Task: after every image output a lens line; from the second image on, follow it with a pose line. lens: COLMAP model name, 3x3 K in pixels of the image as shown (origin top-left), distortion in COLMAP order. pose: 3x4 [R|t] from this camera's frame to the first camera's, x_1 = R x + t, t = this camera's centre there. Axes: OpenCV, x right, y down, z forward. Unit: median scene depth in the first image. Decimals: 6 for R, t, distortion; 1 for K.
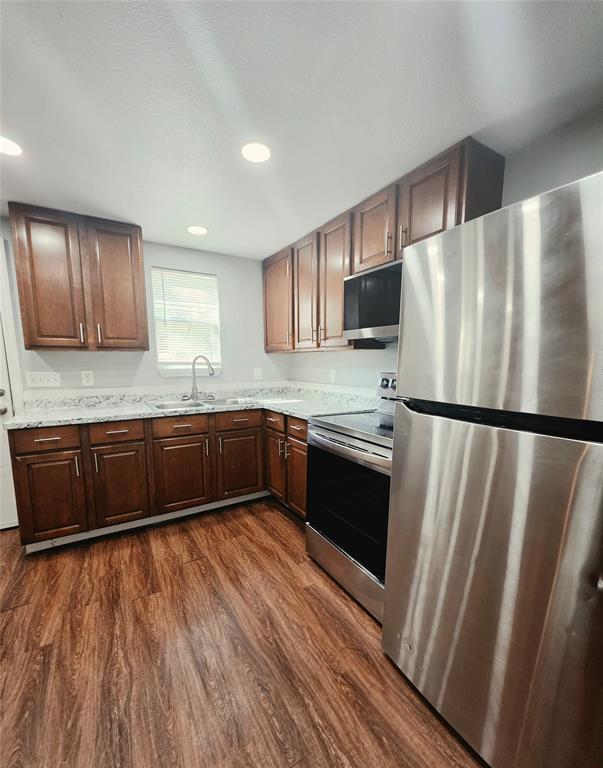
lens RADIAL K [[319.1, 0, 301.1], [0, 319.1, 403.5], [0, 0, 1]] dist [0.000002, -0.000033]
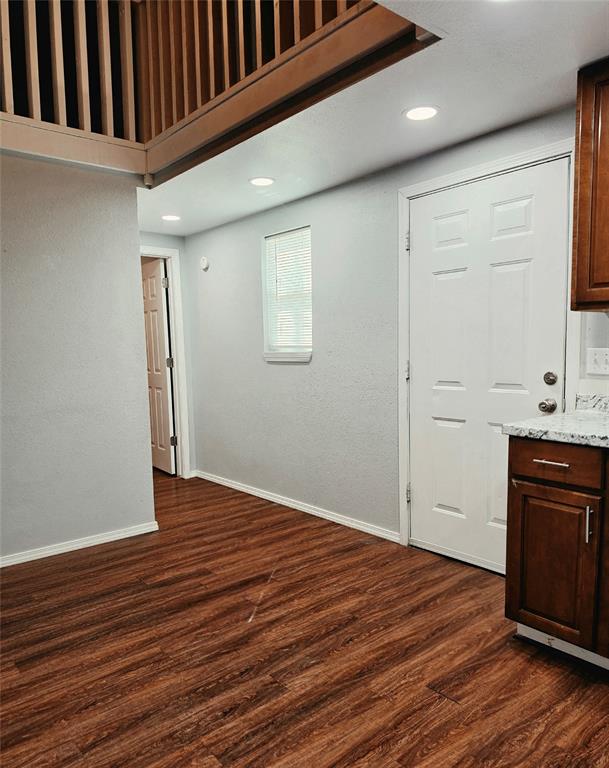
lens RADIAL K [[559.1, 0, 305.5], [0, 559.1, 403.1], [0, 0, 1]] dist [0.066527, -0.087181]
pose [[0.147619, 0.105244, -0.983429, 0.147550], [-0.114155, 0.989490, 0.088758, -0.037334], [0.982434, 0.099161, 0.158082, 0.398648]]
